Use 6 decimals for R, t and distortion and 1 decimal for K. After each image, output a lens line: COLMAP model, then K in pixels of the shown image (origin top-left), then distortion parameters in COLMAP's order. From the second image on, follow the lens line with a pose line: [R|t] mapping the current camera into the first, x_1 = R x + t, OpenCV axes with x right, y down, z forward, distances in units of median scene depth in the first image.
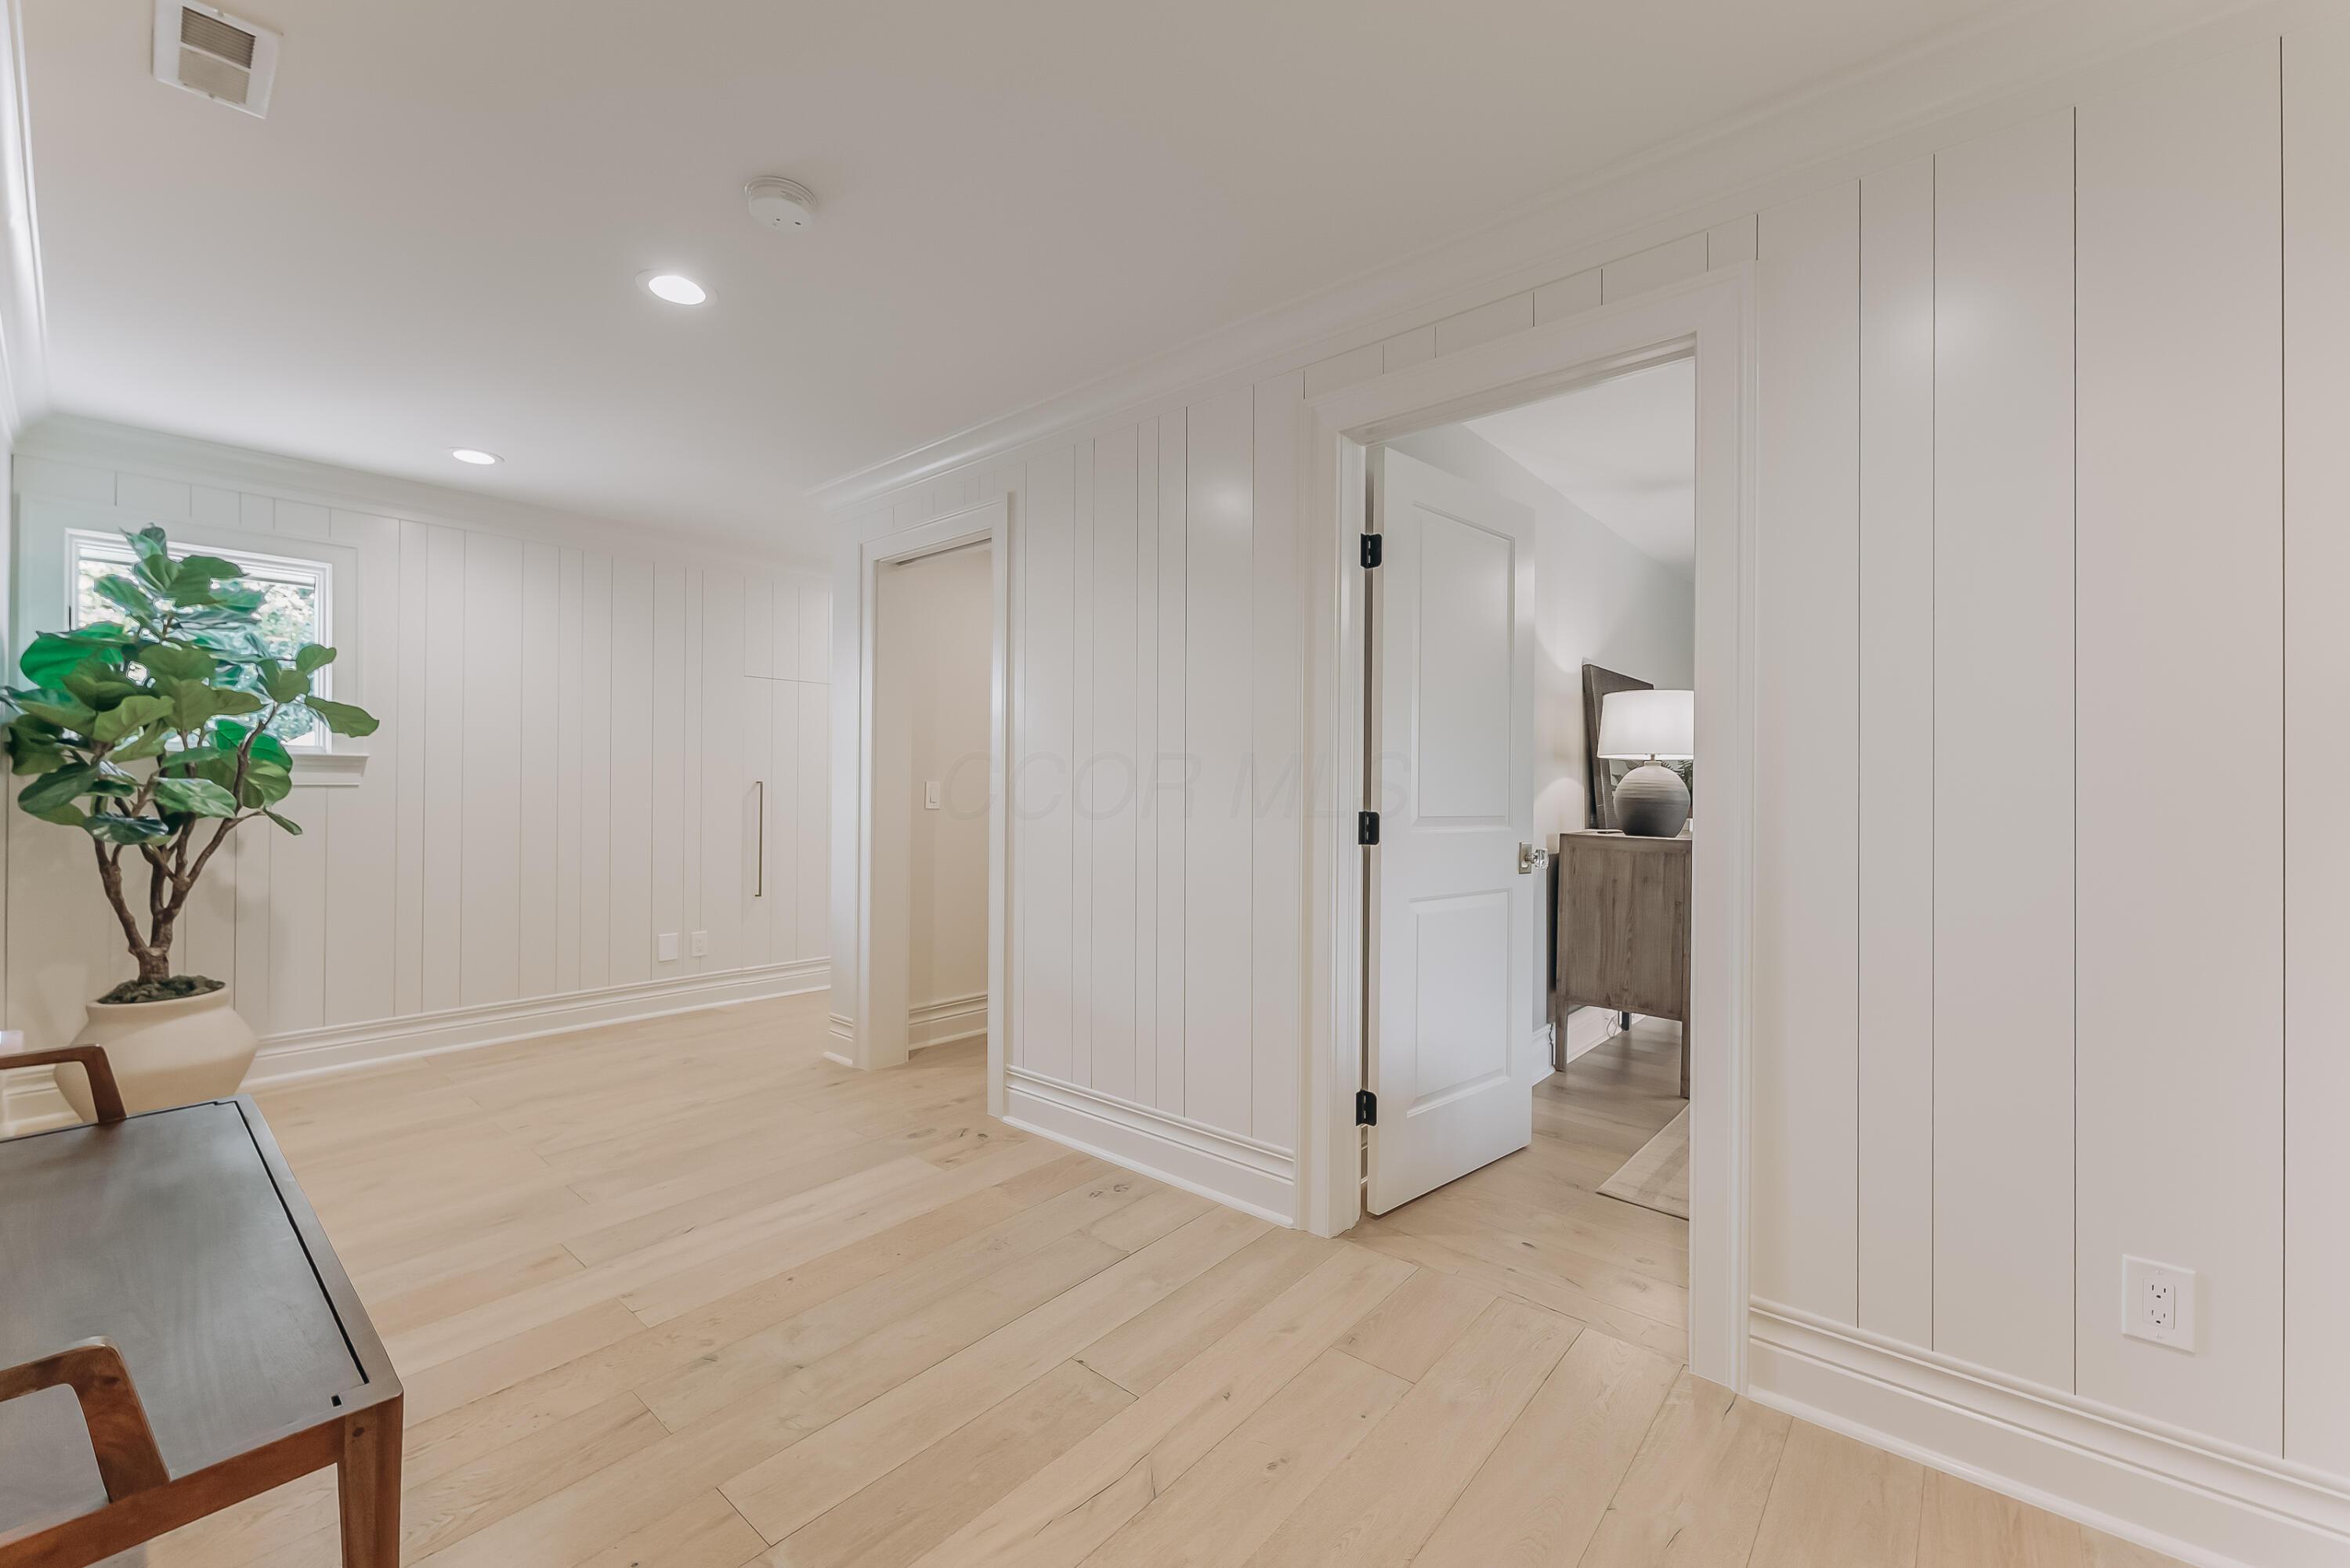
lens RADIAL K [[947.8, 0, 1173.9], [0, 947.8, 787.5], [0, 0, 1]] dist [-0.002624, -0.000214]
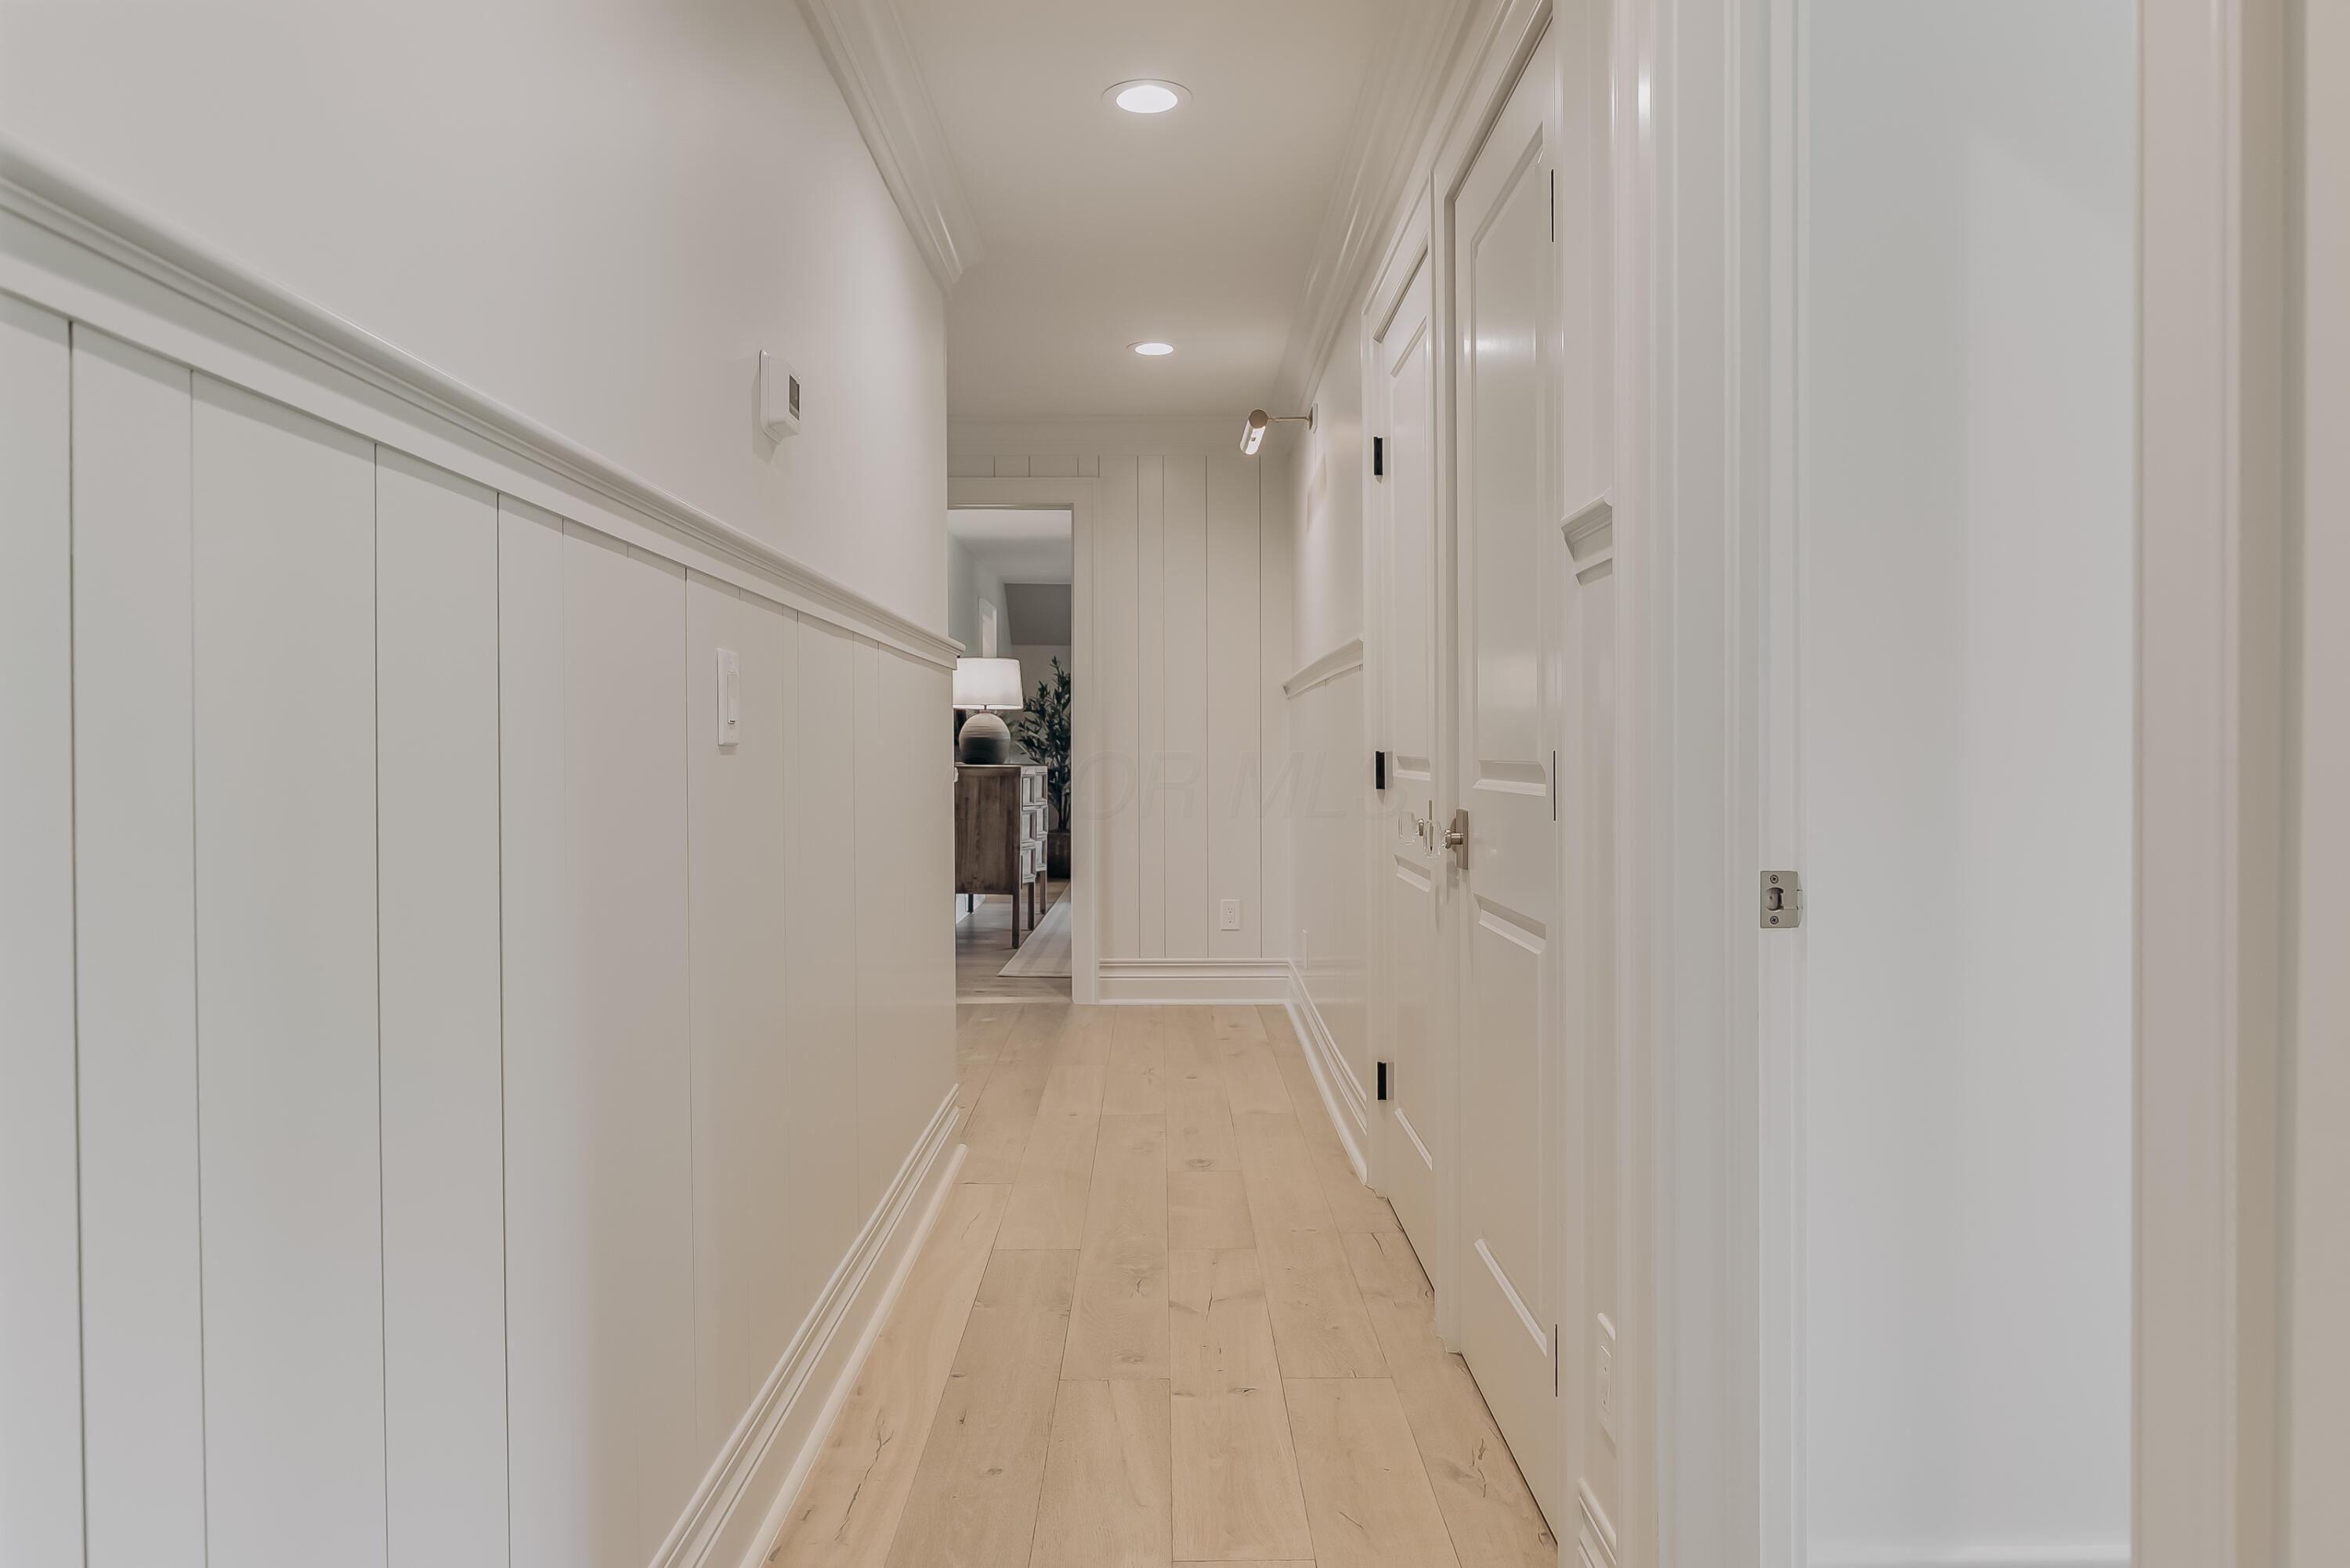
lens RADIAL K [[1594.0, 0, 1175.3], [0, 1594.0, 776.5], [0, 0, 1]] dist [-0.000965, -0.000044]
pose [[0.750639, -0.016285, 0.660512, -0.869194], [0.003888, 0.999788, 0.020232, 0.023711], [-0.660701, -0.012619, 0.750543, -0.965425]]
